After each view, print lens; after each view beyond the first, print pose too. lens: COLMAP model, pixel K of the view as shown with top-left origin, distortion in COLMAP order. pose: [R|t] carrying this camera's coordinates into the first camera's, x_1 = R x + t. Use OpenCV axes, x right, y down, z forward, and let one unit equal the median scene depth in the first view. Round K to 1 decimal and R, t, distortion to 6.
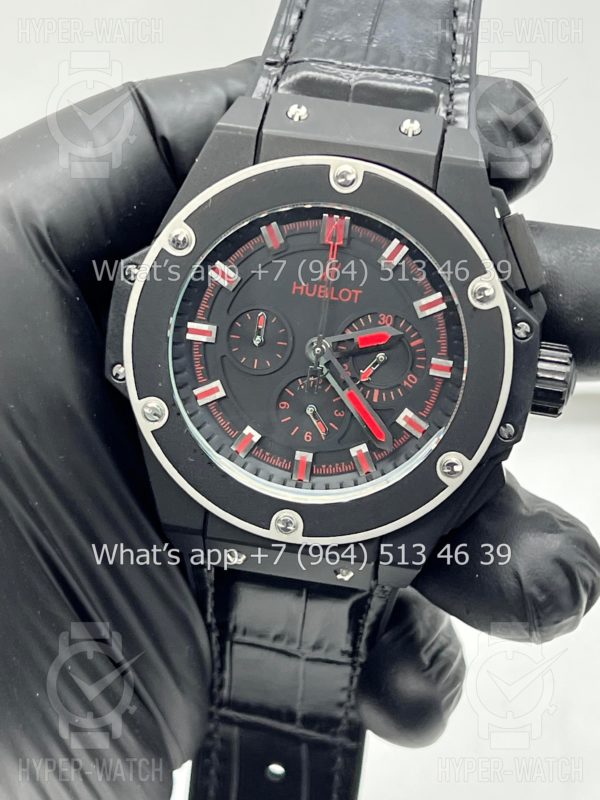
lens RADIAL K [[1798.3, 0, 300.0], [0, 1798.3, 400.0], [0, 0, 1]] dist [0.187243, -0.322422]
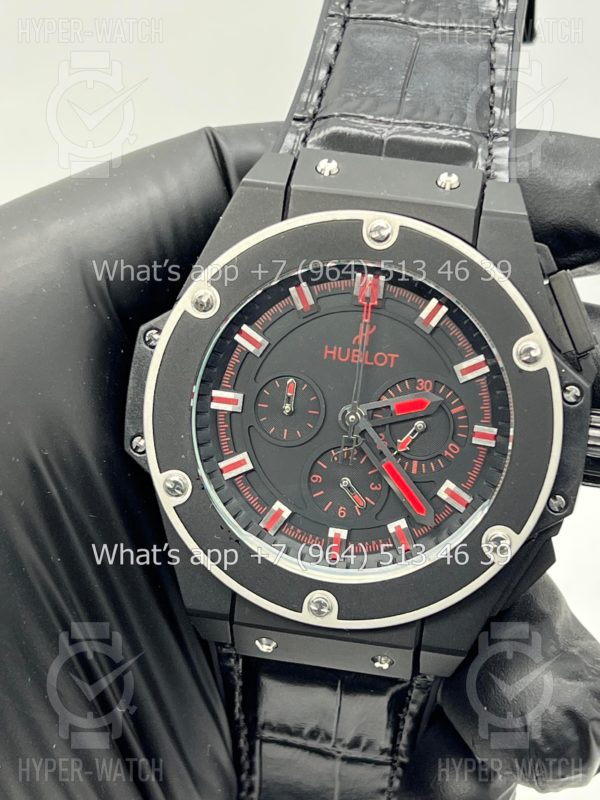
lens RADIAL K [[1798.3, 0, 300.0], [0, 1798.3, 400.0], [0, 0, 1]] dist [0.187243, -0.322422]
pose [[0.999865, -0.009902, -0.013101, -0.004610], [0.008982, 0.997607, -0.068549, 0.026381], [0.013748, 0.068422, 0.997562, 0.068217]]
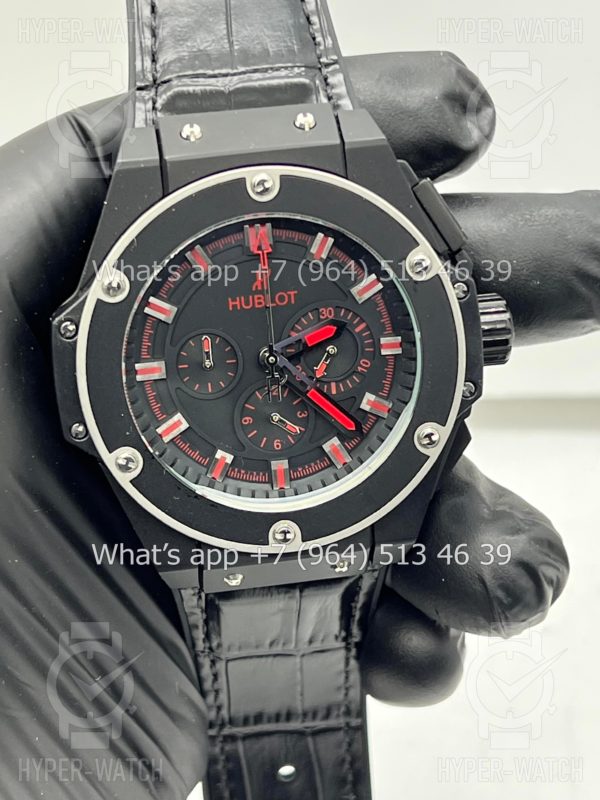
lens RADIAL K [[1798.3, 0, 300.0], [0, 1798.3, 400.0], [0, 0, 1]] dist [0.187243, -0.322422]
pose [[0.950431, -0.254975, 0.177955, -0.157332], [0.248261, 0.966870, 0.059408, -0.060692], [-0.187207, -0.012284, 0.982244, 0.013817]]
